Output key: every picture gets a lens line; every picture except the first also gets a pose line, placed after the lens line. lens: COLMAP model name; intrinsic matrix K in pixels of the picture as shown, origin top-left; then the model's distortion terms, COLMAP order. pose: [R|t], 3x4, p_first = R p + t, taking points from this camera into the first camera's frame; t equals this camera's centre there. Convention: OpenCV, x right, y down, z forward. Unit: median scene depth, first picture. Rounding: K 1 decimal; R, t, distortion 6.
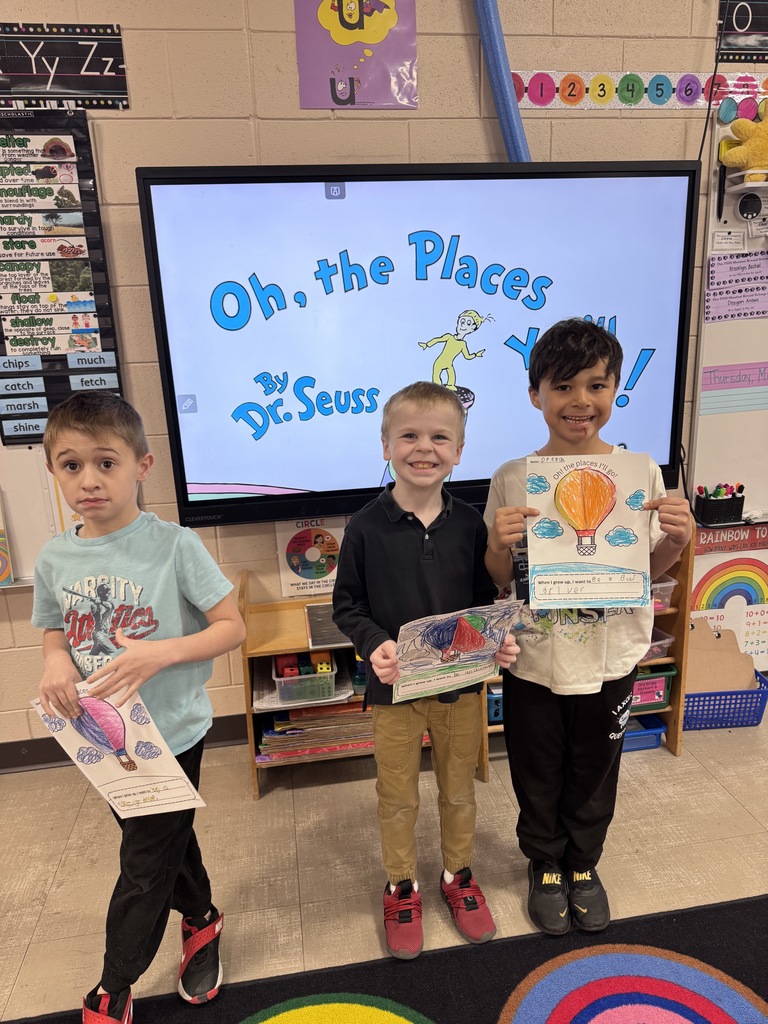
lens RADIAL K [[711.9, 0, 384.6], [0, 711.9, 511.1], [0, 0, 1]] dist [-0.022337, 0.008154]
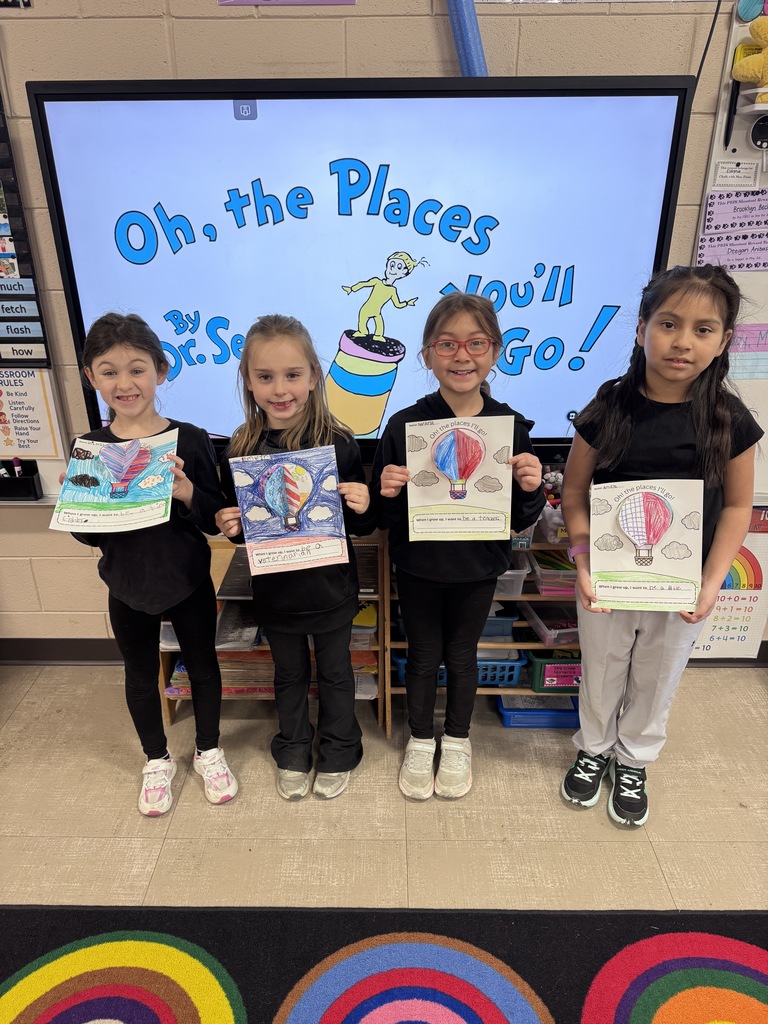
lens RADIAL K [[711.9, 0, 377.8], [0, 711.9, 511.5], [0, 0, 1]] dist [-0.022337, 0.008154]
pose [[0.985860, 0.101614, -0.133243, 0.247251], [-0.077963, 0.981999, 0.172045, -0.115346], [0.148327, -0.159224, 0.976036, 0.075695]]
